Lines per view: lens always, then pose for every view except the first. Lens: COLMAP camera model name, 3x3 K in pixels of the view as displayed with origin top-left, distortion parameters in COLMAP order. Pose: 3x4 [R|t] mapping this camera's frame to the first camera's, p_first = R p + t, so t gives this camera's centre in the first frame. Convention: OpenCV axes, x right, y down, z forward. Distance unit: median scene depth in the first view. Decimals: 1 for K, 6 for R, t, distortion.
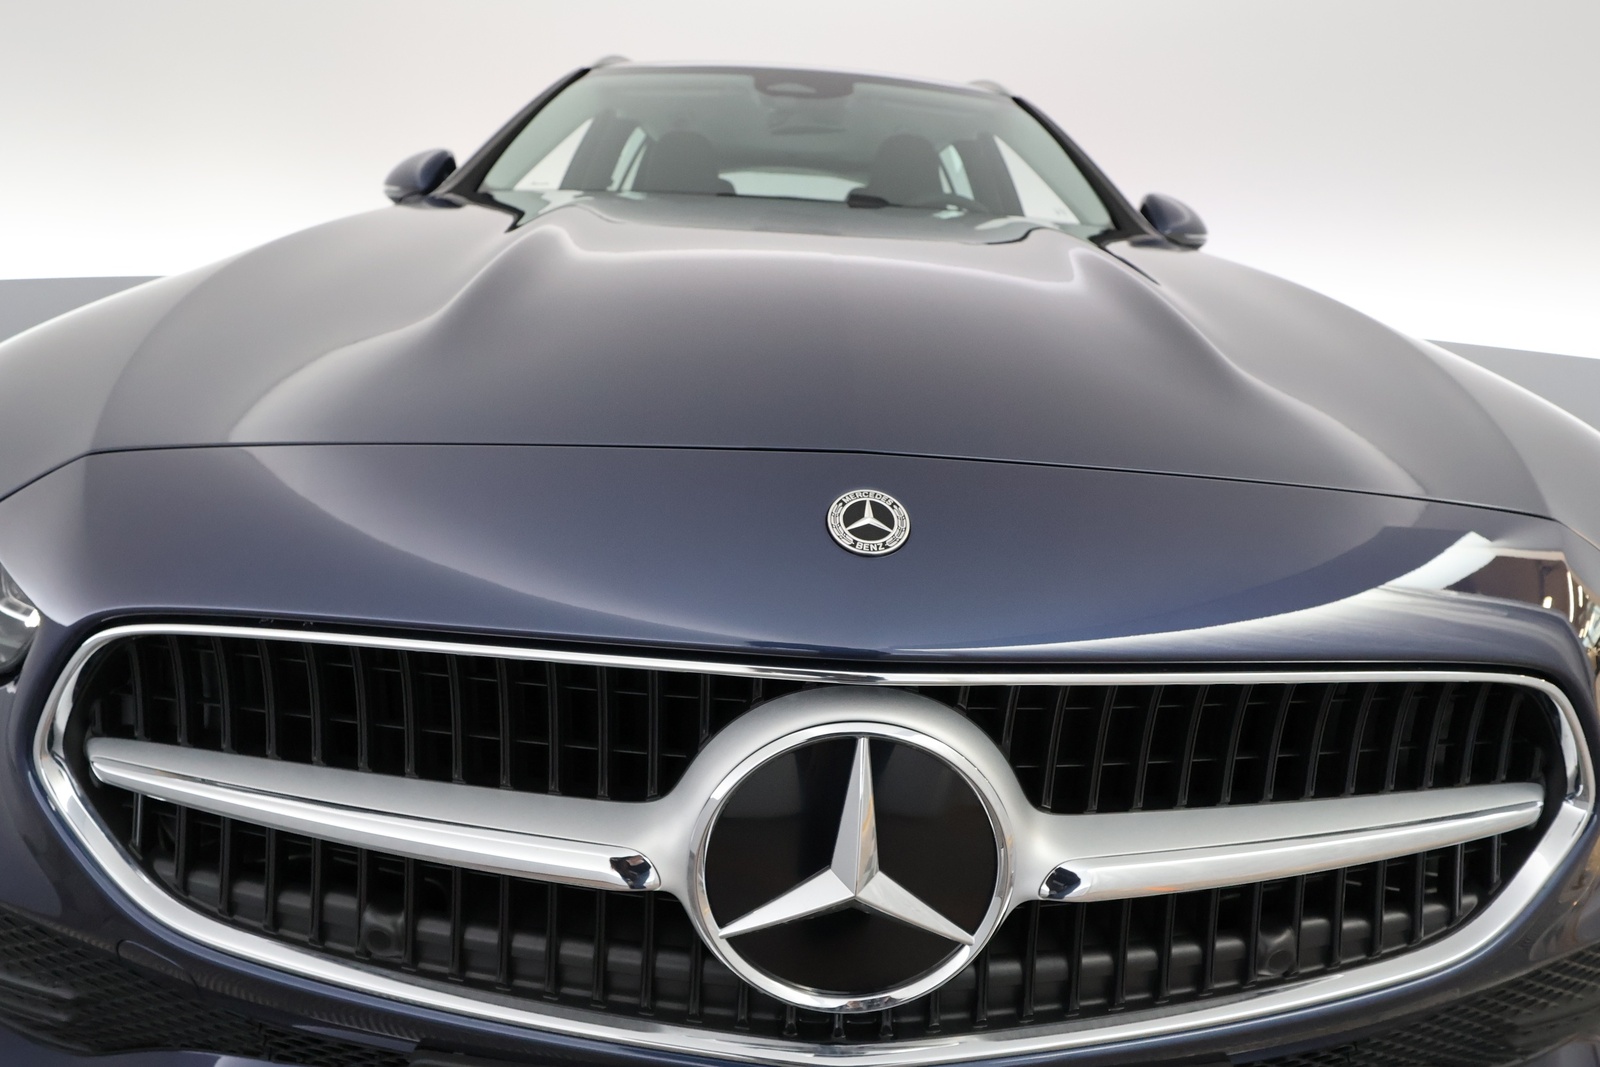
lens RADIAL K [[854.5, 0, 802.0], [0, 854.5, 534.9], [0, 0, 1]] dist [0.003910, -0.001440]
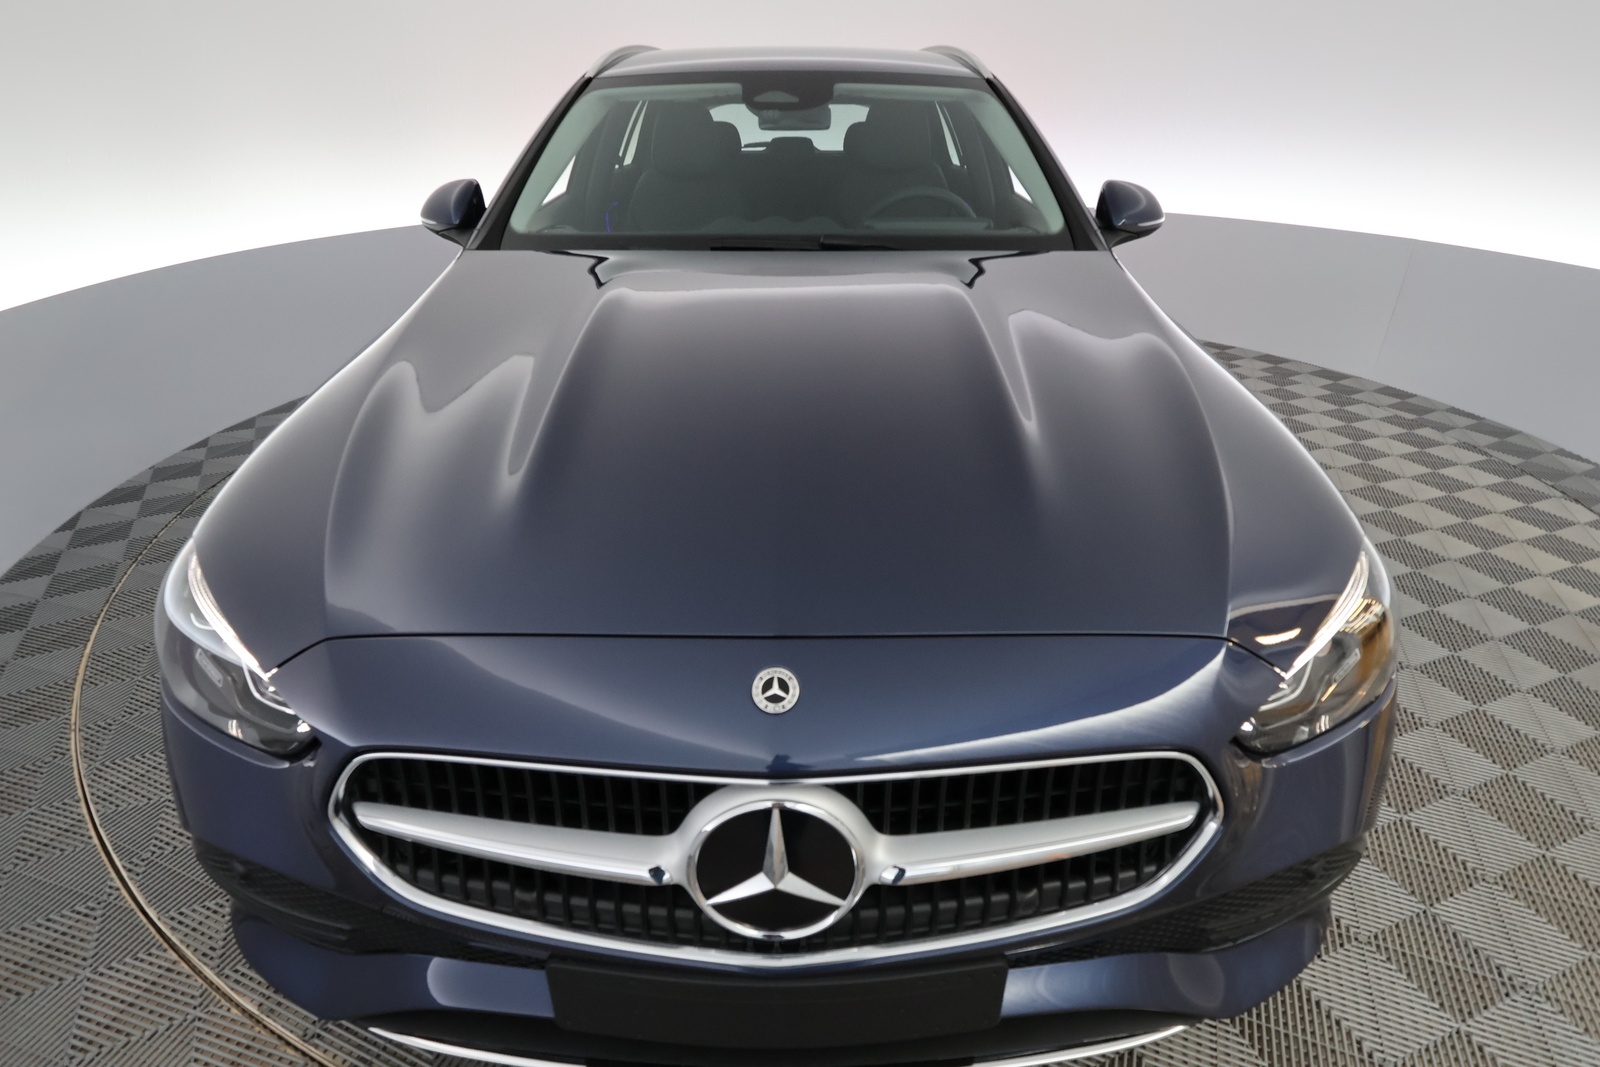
lens RADIAL K [[854.5, 0, 800.4], [0, 854.5, 532.3], [0, 0, 1]] dist [0.003910, -0.001440]
pose [[0.998318, -0.033776, -0.047130, 0.213101], [0.040514, 0.987816, 0.150262, -0.575258], [0.041481, -0.151918, 0.987522, -0.671934]]
